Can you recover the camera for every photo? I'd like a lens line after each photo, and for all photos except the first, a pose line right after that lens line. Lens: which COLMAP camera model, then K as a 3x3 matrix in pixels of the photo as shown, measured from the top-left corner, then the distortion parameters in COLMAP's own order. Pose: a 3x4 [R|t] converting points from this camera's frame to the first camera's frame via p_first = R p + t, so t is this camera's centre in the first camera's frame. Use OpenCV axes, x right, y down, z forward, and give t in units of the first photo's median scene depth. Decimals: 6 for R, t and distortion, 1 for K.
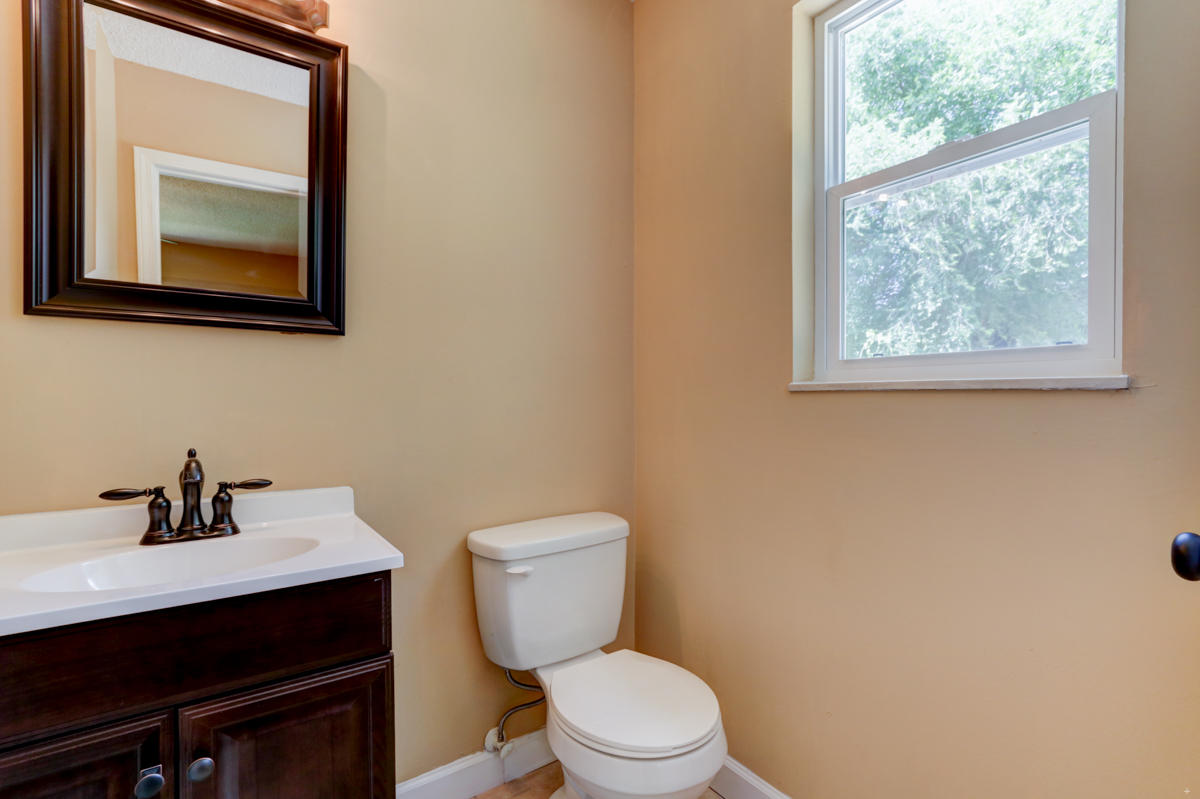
lens RADIAL K [[561.0, 0, 600.0], [0, 561.0, 399.5], [0, 0, 1]] dist [0.002089, 0.000306]
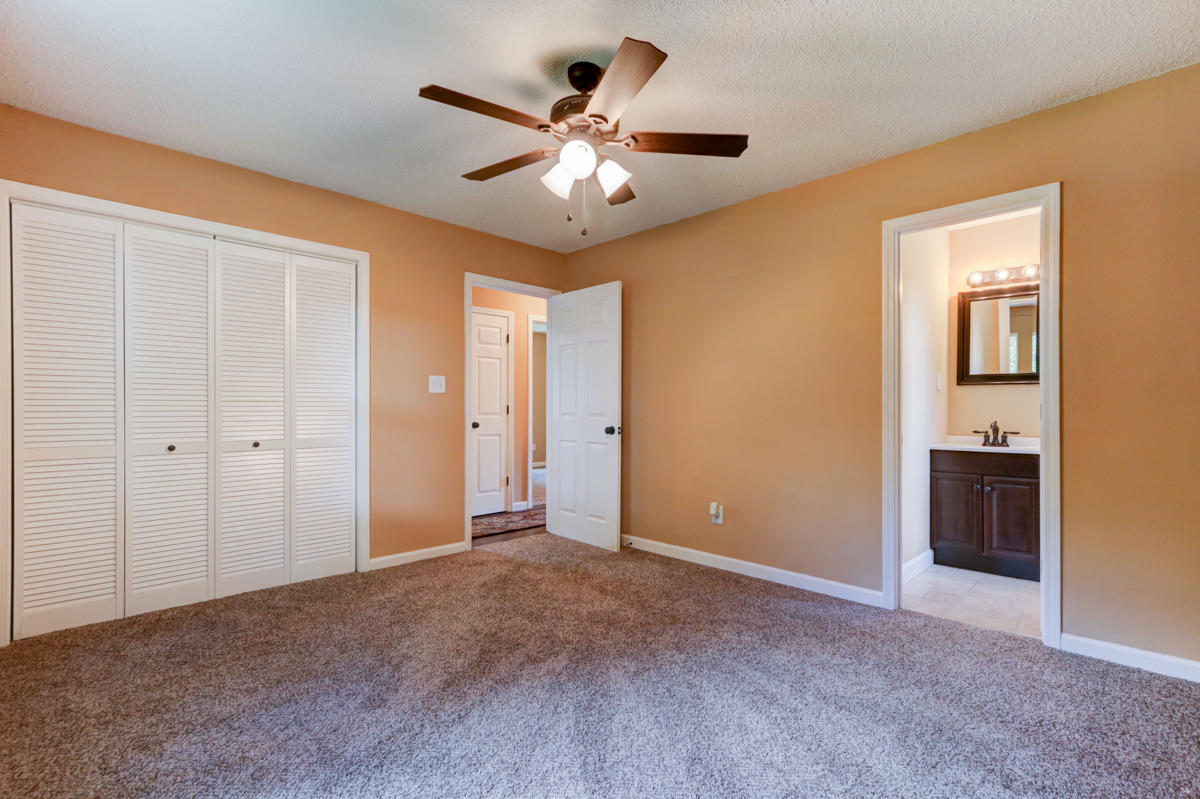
lens RADIAL K [[546.4, 0, 593.7], [0, 546.4, 408.6], [0, 0, 1]] dist [0.000763, -0.000087]
pose [[0.174010, 0.001869, -0.984742, 2.174689], [-0.000616, 0.999998, 0.001789, 0.003883], [0.984744, 0.000296, 0.174011, -2.045943]]
